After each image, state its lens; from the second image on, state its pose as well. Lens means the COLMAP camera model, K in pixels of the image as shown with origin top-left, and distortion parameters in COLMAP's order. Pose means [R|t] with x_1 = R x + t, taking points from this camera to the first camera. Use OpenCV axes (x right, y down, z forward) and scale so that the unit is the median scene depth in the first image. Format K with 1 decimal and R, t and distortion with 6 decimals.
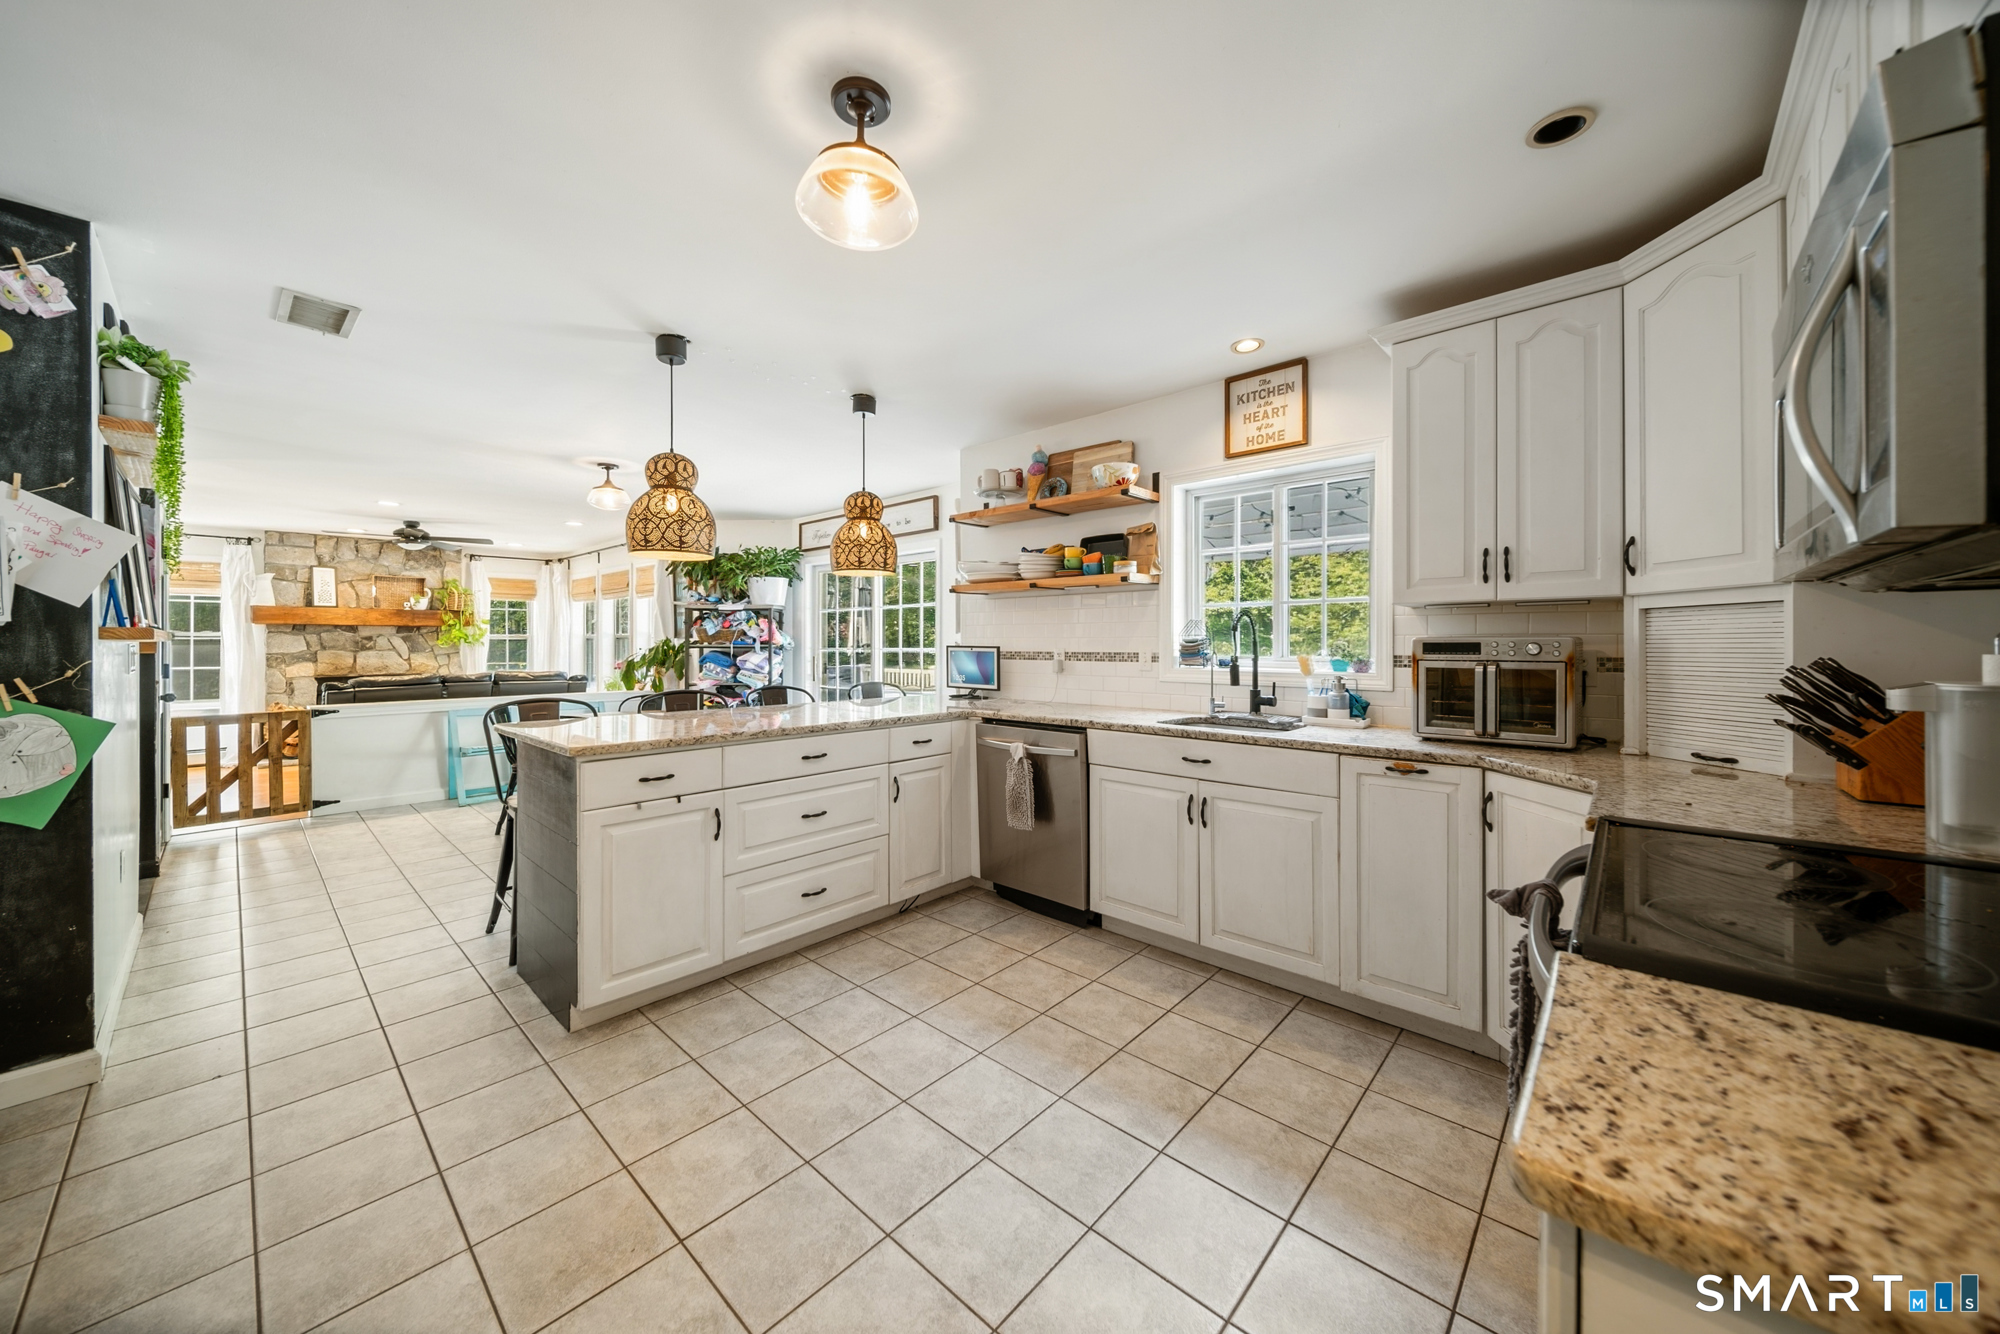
lens RADIAL K [[702.6, 0, 989.4], [0, 702.6, 642.5], [0, 0, 1]] dist [0.000503, -0.001604]
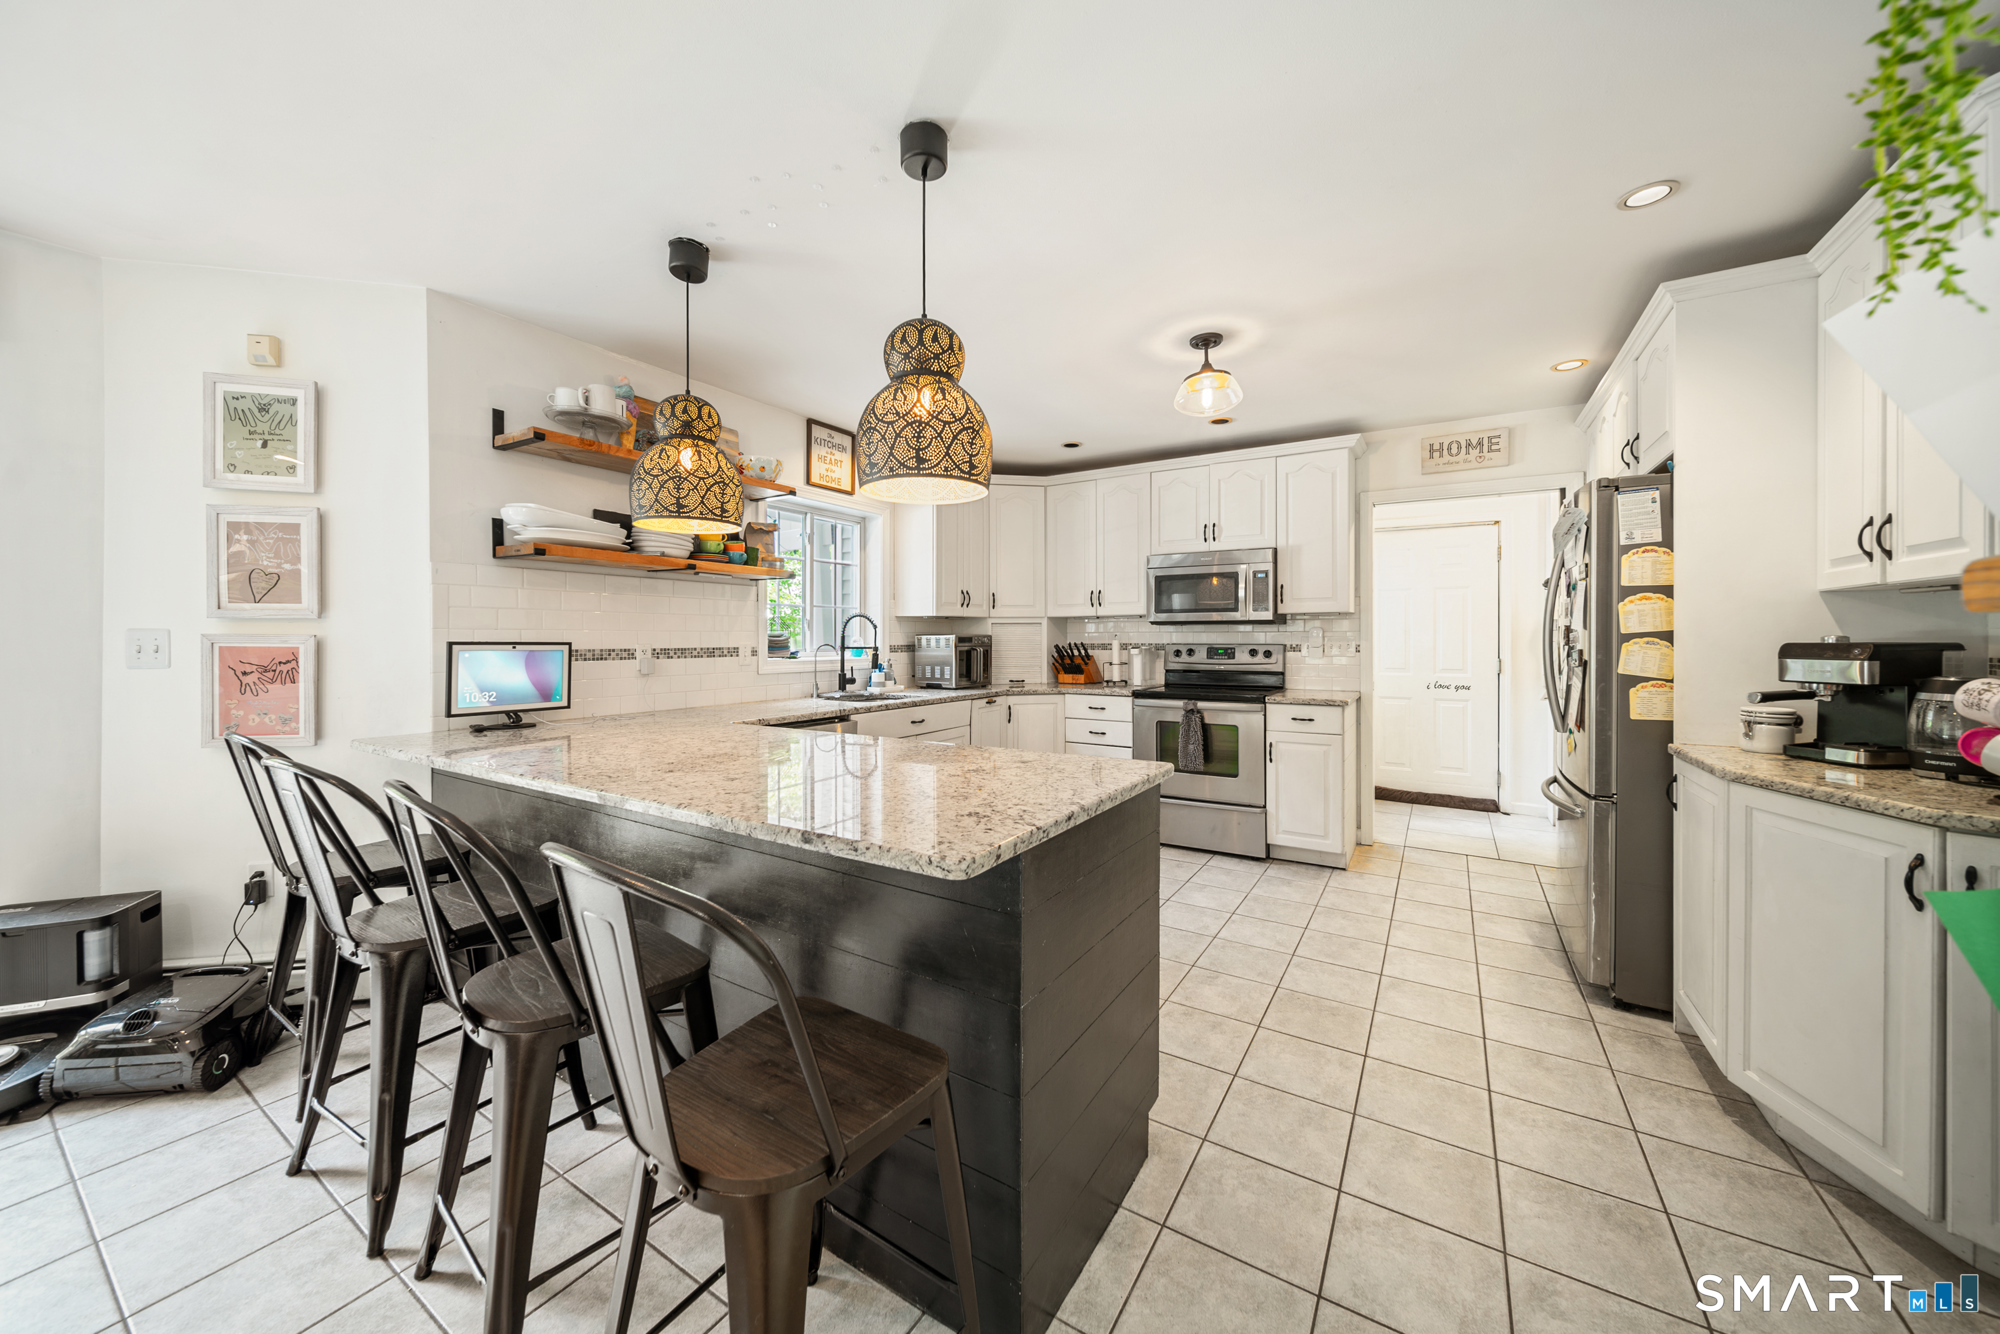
lens RADIAL K [[700.1, 0, 1001.3], [0, 700.1, 637.5], [0, 0, 1]] dist [0.000460, 0.000034]
pose [[-0.180168, 0.000914, 0.983635, -0.958666], [0.000287, 1.000000, -0.000876, 0.002091], [-0.983636, 0.000125, -0.180168, 0.946286]]
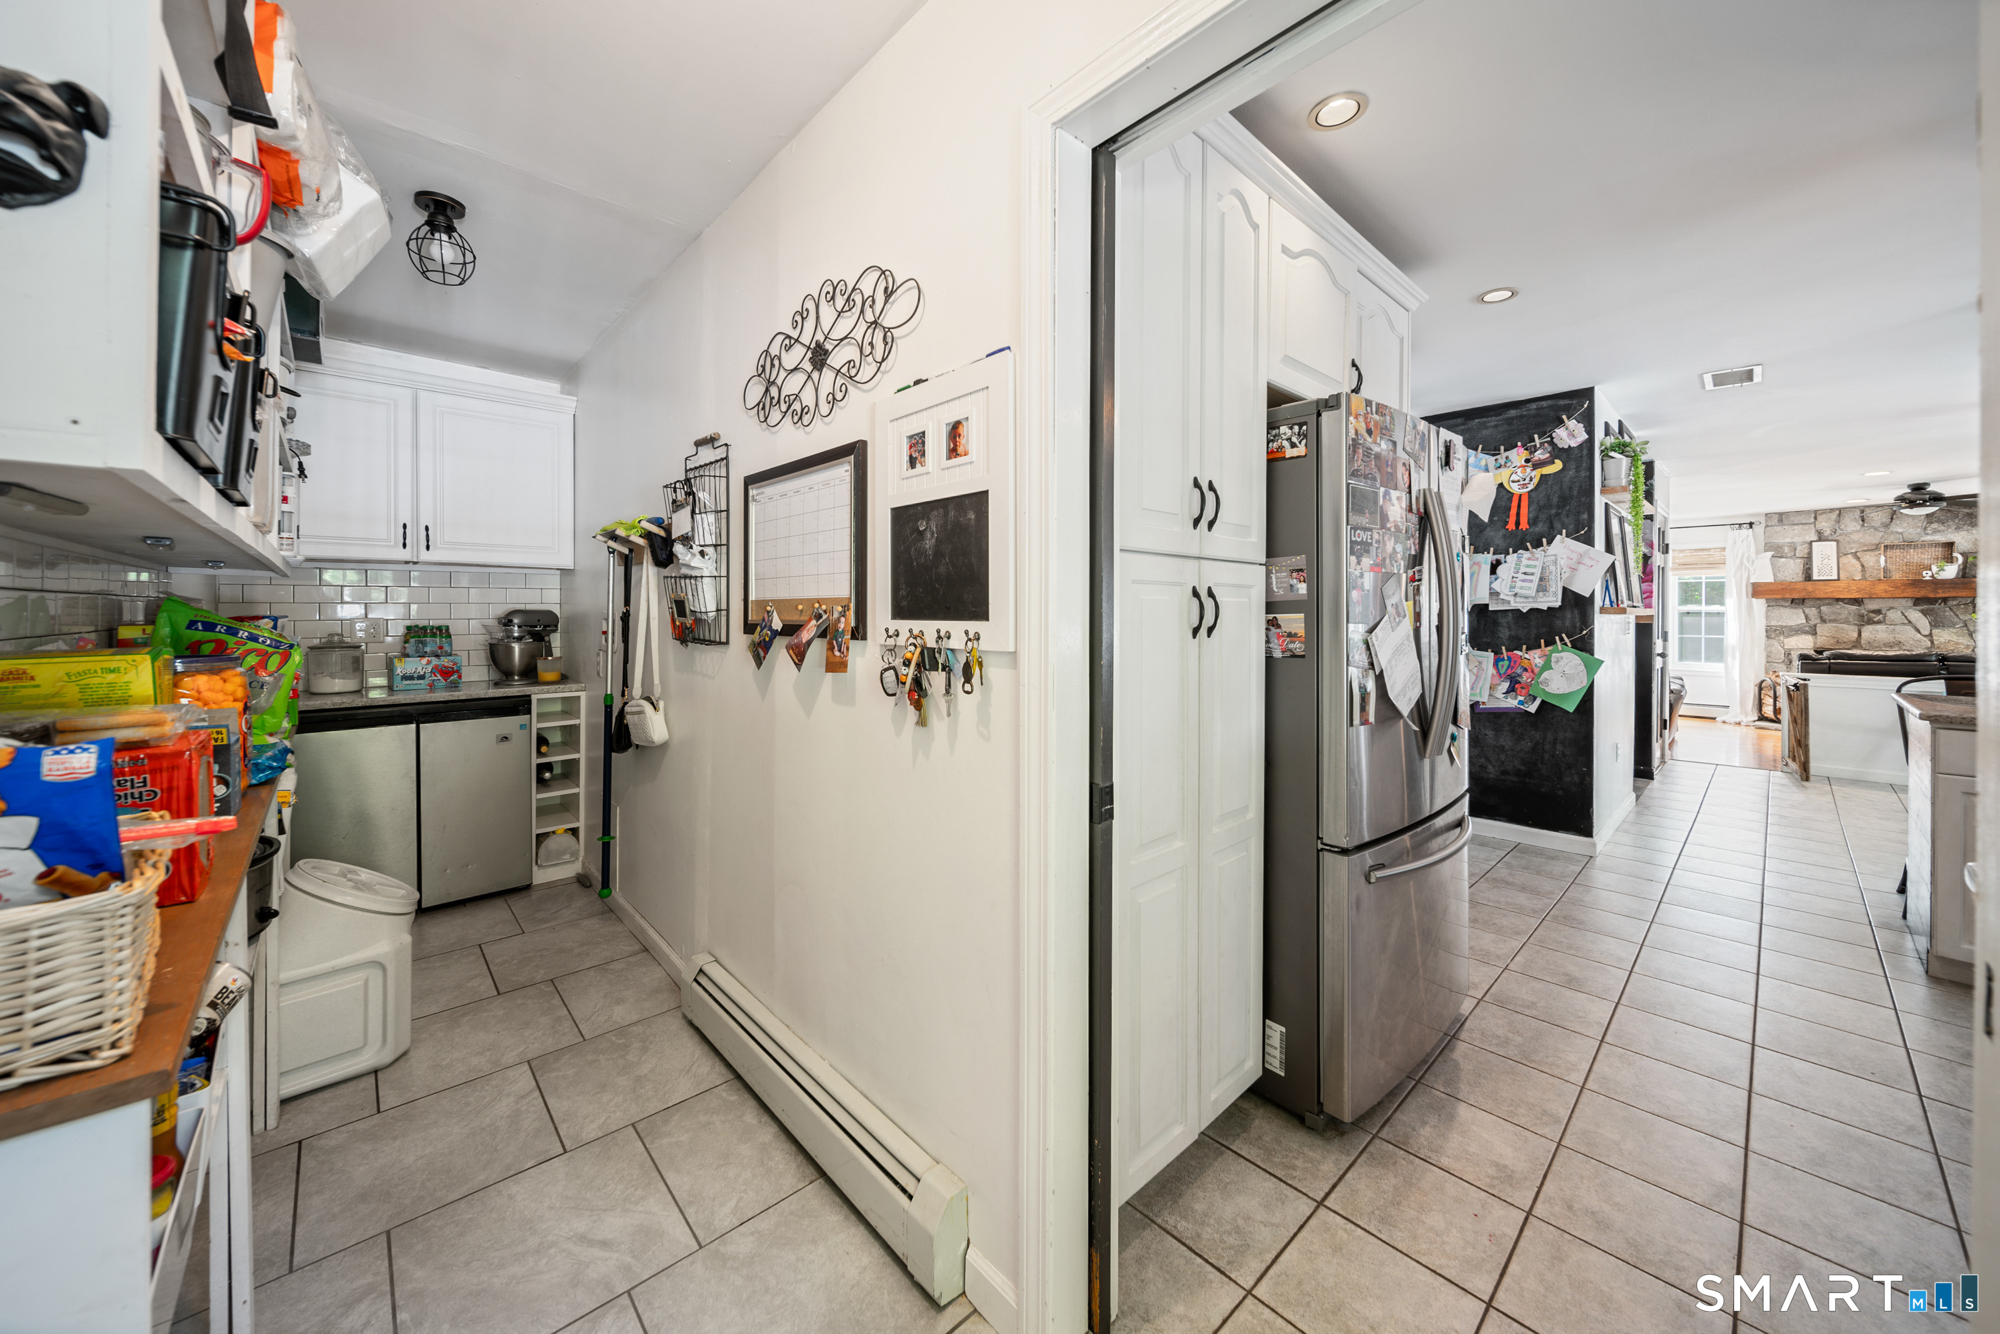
lens RADIAL K [[712.1, 0, 993.4], [0, 712.1, 616.3], [0, 0, 1]] dist [0.000131, -0.000012]
pose [[-0.087428, 0.005355, -0.996156, 0.474970], [-0.003184, 0.999979, 0.005654, -0.002923], [0.996166, 0.003666, -0.087409, -0.269491]]
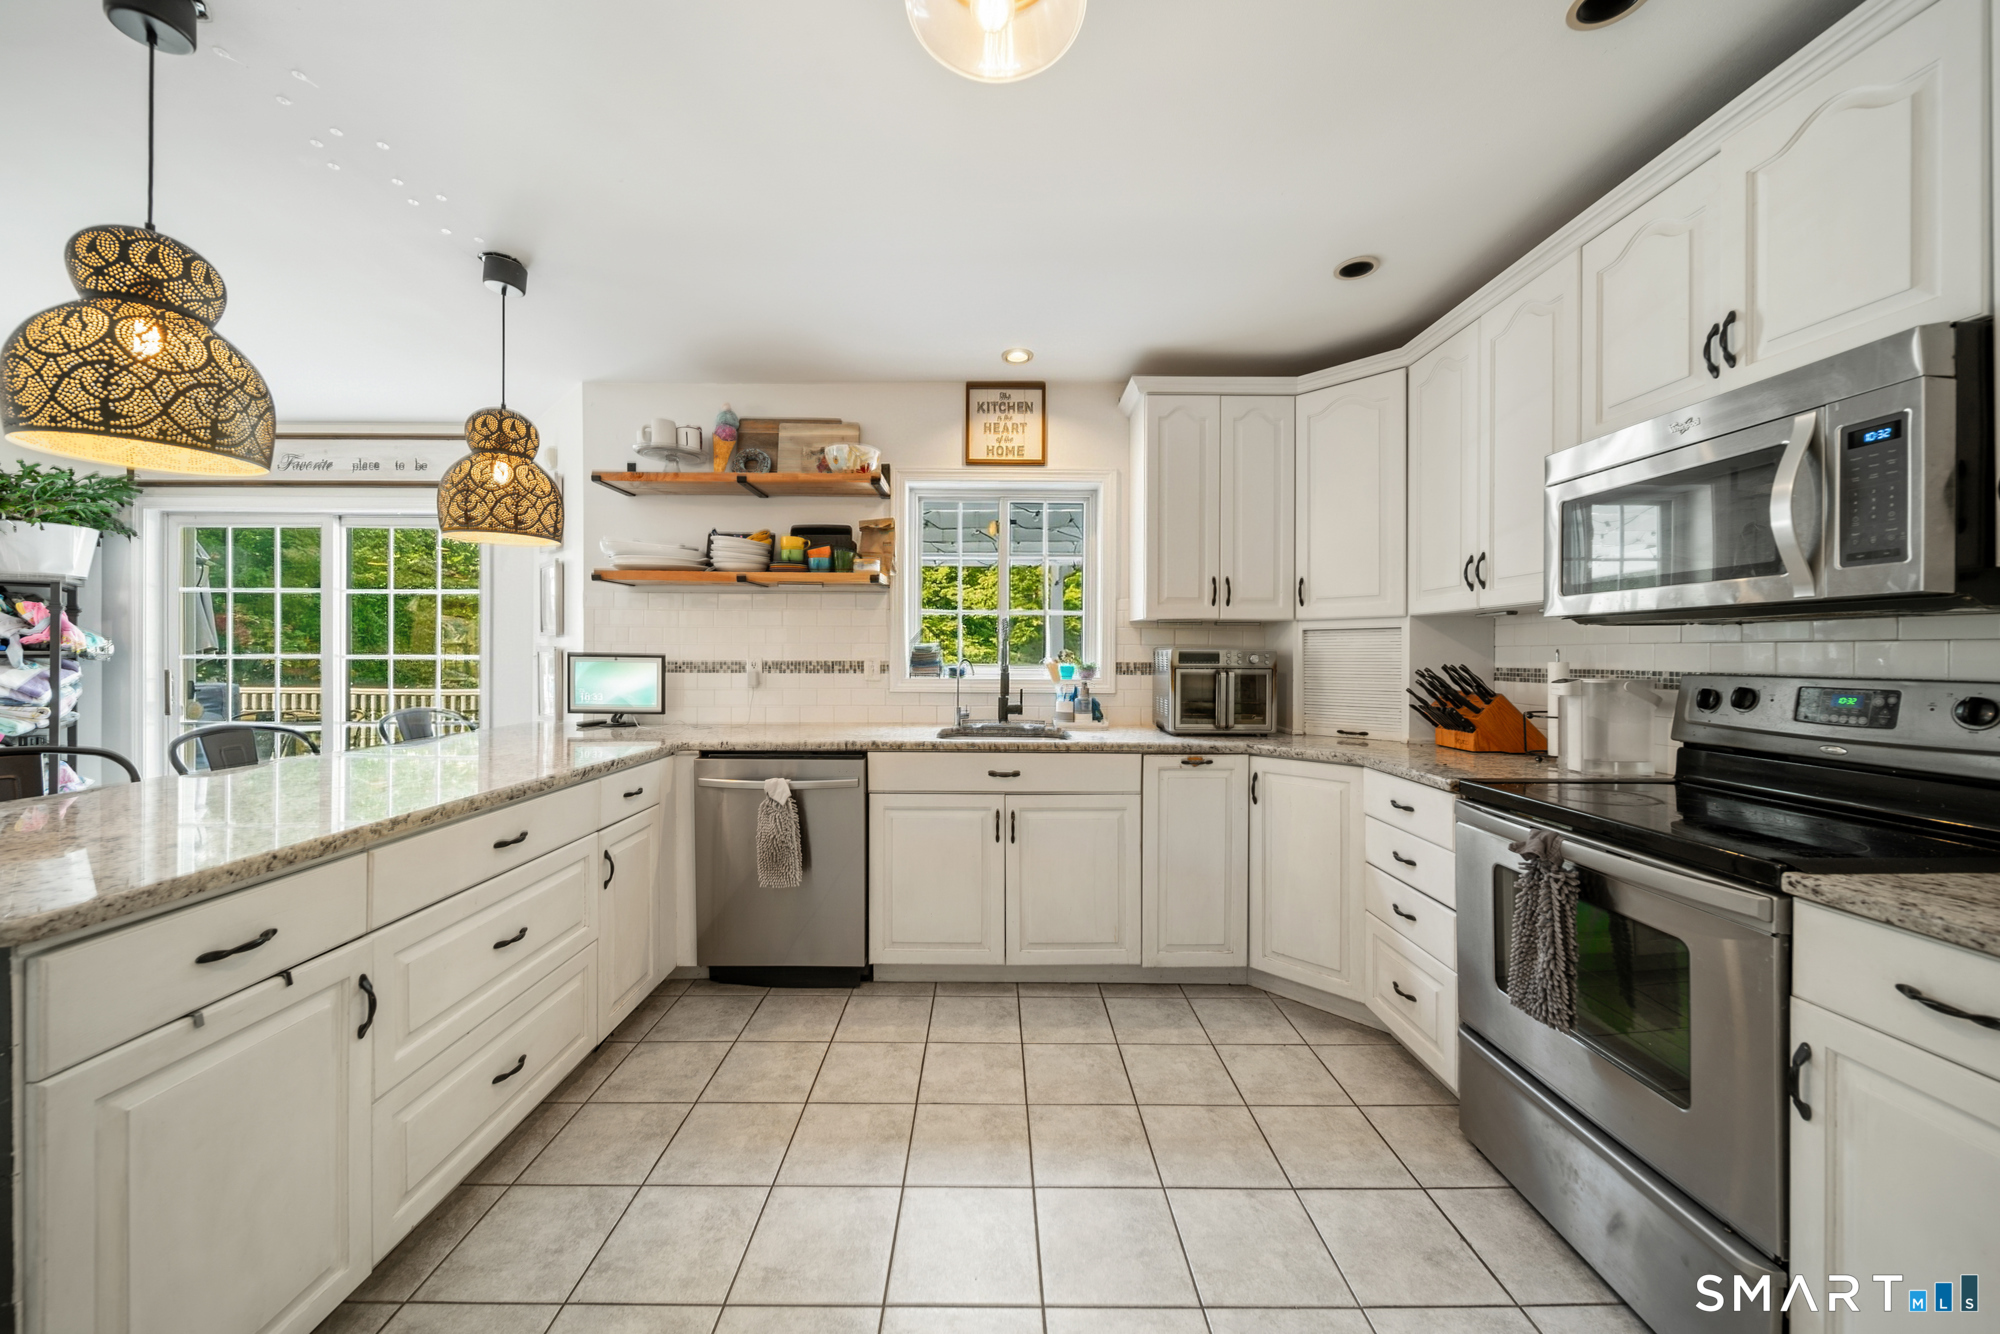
lens RADIAL K [[714.0, 0, 996.0], [0, 714.0, 652.8], [0, 0, 1]] dist [-0.001374, -0.000353]
pose [[0.731486, 0.003673, 0.681847, -0.330977], [-0.005899, 0.999982, 0.000941, 0.000491], [-0.681831, -0.004711, 0.731494, 0.255920]]
